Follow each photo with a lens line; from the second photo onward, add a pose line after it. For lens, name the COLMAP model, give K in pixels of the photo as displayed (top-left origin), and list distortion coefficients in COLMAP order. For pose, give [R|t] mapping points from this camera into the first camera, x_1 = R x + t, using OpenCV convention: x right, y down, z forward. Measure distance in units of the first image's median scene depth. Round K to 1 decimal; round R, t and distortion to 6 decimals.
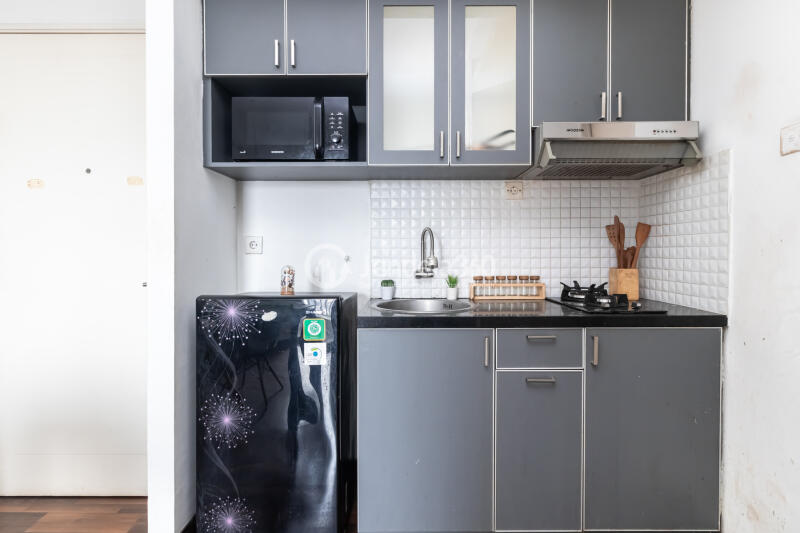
lens RADIAL K [[451.4, 0, 400.3], [0, 451.4, 264.1], [0, 0, 1]] dist [0.000020, 0.000003]
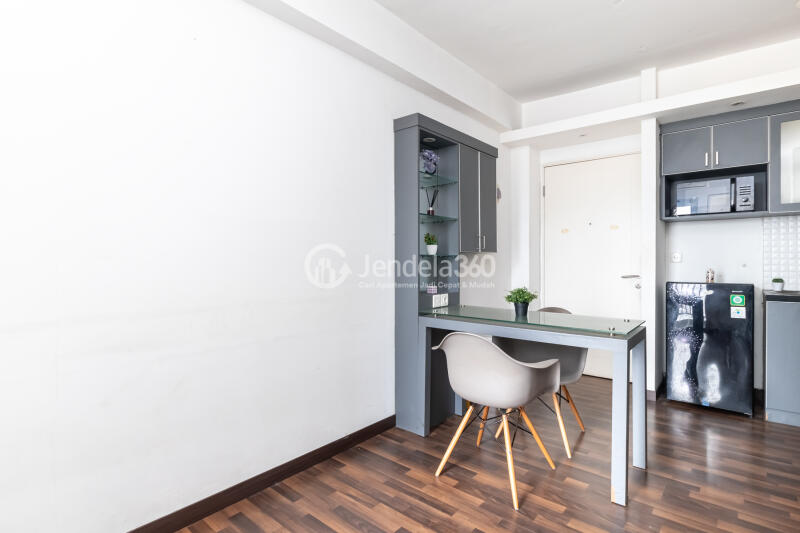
lens RADIAL K [[406.3, 0, 400.7], [0, 406.3, 264.8], [0, 0, 1]] dist [-0.003269, -0.000971]
pose [[0.765108, 0.002824, -0.643896, -0.149083], [-0.013445, 0.999842, -0.011592, 0.024521], [0.643761, 0.017526, 0.765026, -1.131236]]
